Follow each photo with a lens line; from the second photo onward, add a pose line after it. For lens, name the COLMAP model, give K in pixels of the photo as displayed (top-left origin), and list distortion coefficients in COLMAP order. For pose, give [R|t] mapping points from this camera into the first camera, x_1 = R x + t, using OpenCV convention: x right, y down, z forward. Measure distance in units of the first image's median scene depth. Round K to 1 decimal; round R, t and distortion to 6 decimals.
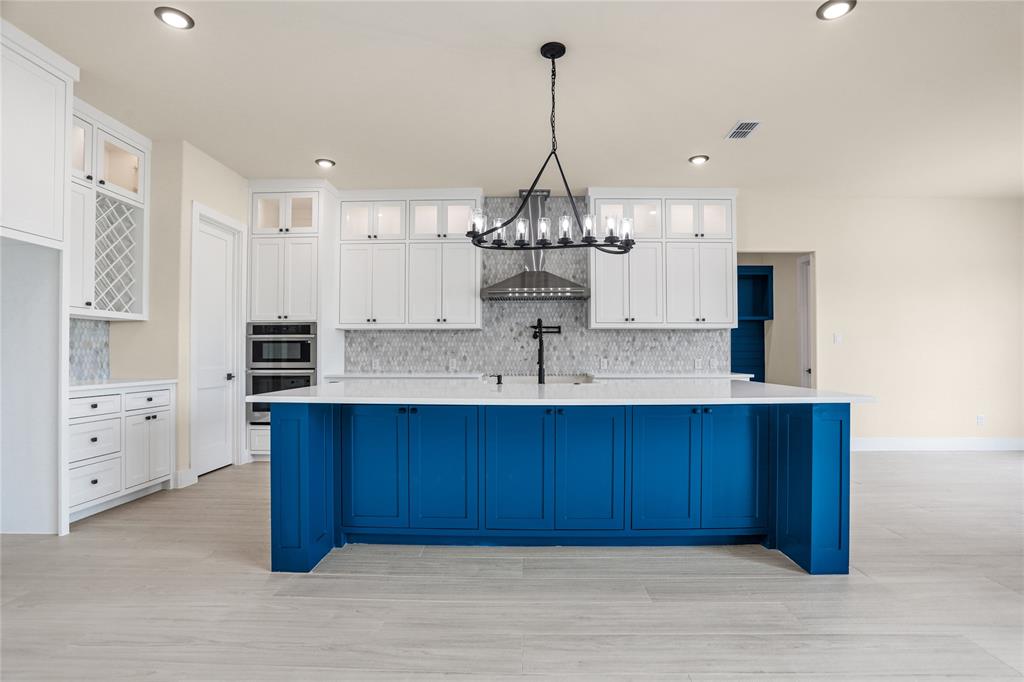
lens RADIAL K [[506.1, 0, 513.4], [0, 506.1, 352.2], [0, 0, 1]] dist [-0.071168, 0.032951]
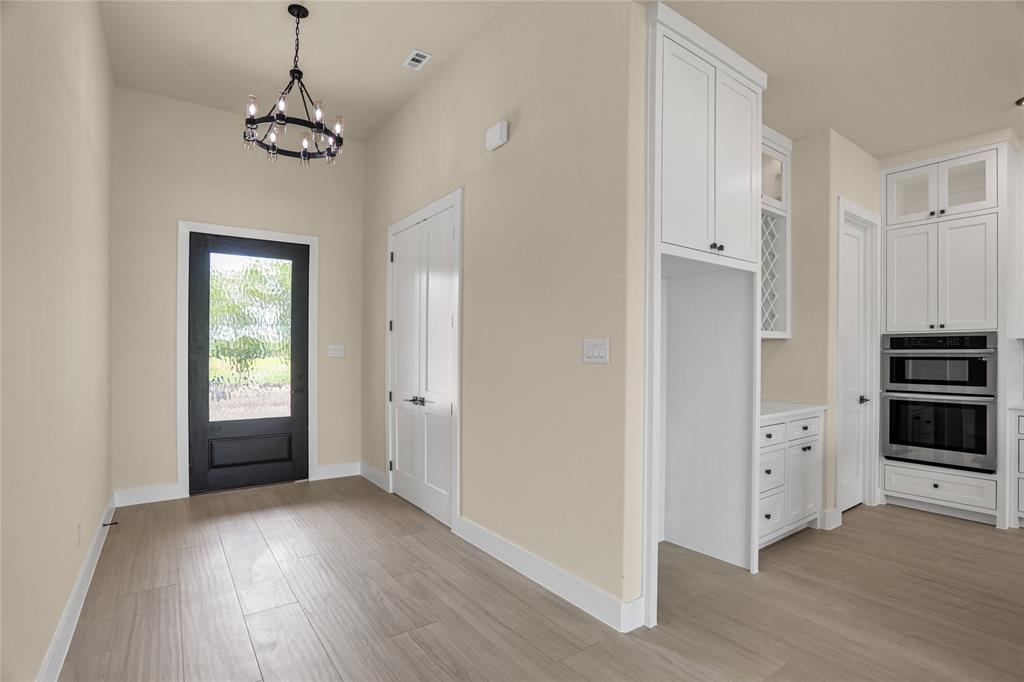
lens RADIAL K [[499.1, 0, 516.1], [0, 499.1, 353.8], [0, 0, 1]] dist [-0.072741, 0.031124]
pose [[0.602968, 0.003996, -0.797756, -0.261987], [0.003831, 0.999961, 0.007905, -0.036167], [0.797756, -0.007823, 0.602929, 0.034387]]
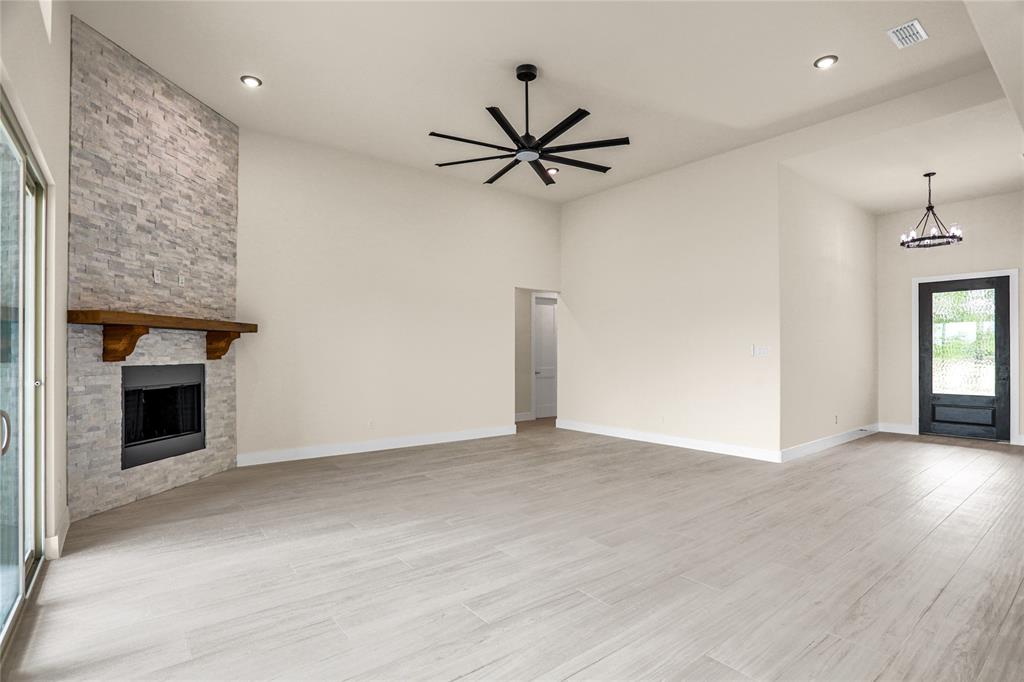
lens RADIAL K [[499.1, 0, 516.1], [0, 499.1, 353.8], [0, 0, 1]] dist [-0.072741, 0.031124]
pose [[-0.770658, 0.000951, -0.637249, 0.602109], [0.003656, 0.999989, -0.002930, -0.029104], [0.637239, -0.004588, -0.770653, 0.436484]]
